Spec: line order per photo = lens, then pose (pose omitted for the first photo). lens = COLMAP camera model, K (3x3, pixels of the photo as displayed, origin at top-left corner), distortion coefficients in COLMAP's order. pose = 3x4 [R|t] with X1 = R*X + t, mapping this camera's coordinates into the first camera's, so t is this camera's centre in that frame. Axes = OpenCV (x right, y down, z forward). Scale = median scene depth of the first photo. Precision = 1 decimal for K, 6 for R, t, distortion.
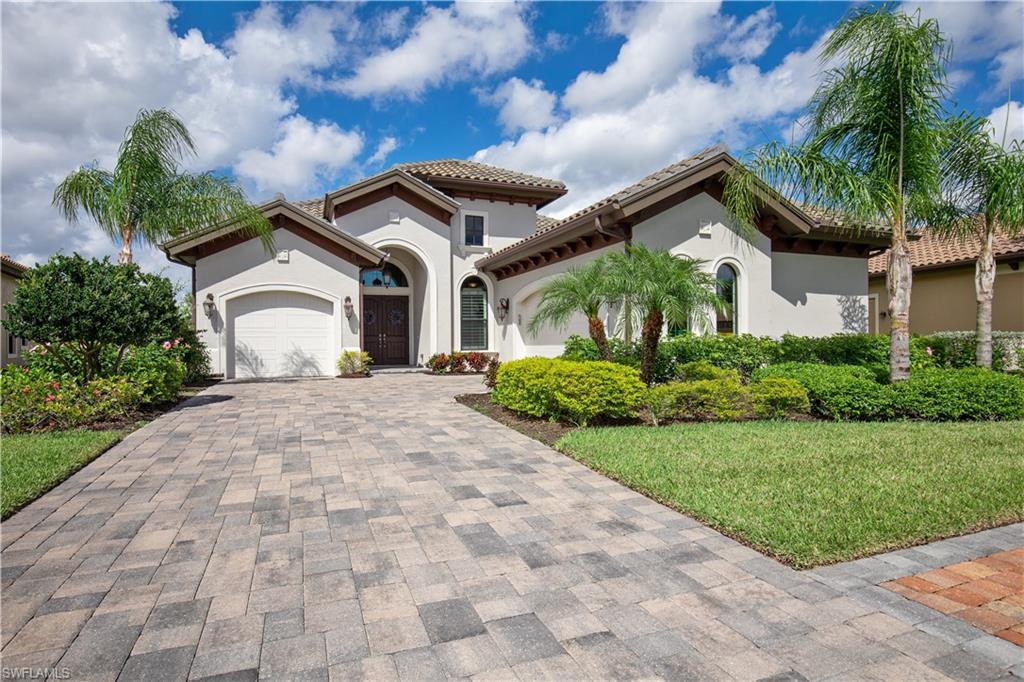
lens RADIAL K [[592.0, 0, 509.1], [0, 592.0, 348.3], [0, 0, 1]] dist [-0.028403, 0.001492]
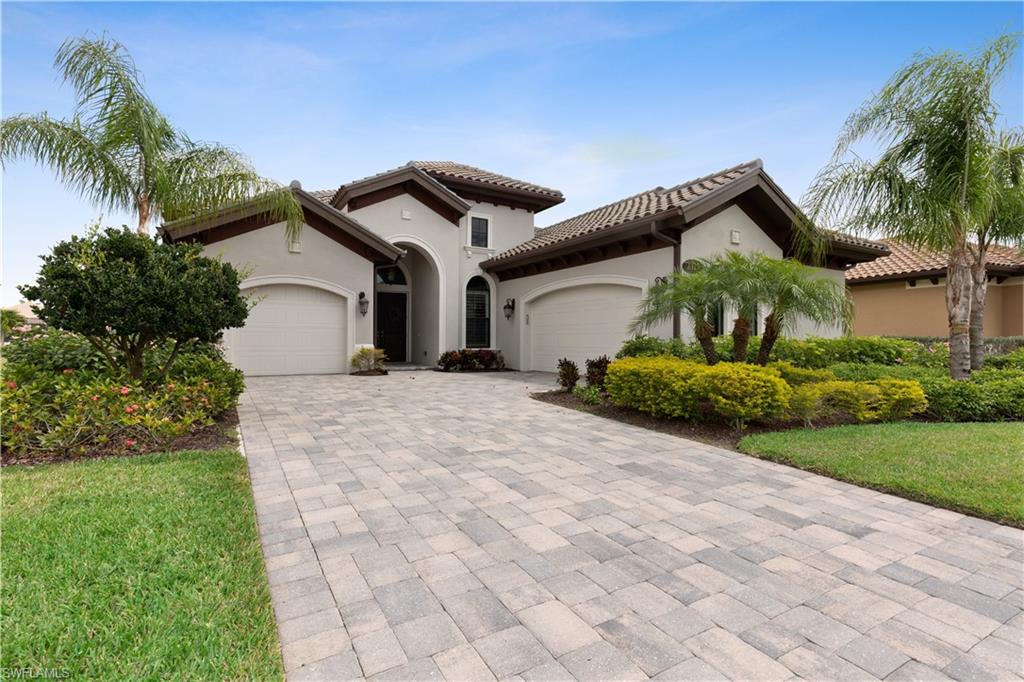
lens RADIAL K [[531.6, 0, 516.8], [0, 531.6, 339.4], [0, 0, 1]] dist [0.019109, 0.002078]
pose [[0.985512, 0.013647, 0.169054, -0.166792], [-0.011487, 0.999839, -0.013749, -0.000107], [-0.169214, 0.011608, 0.985511, 0.082626]]
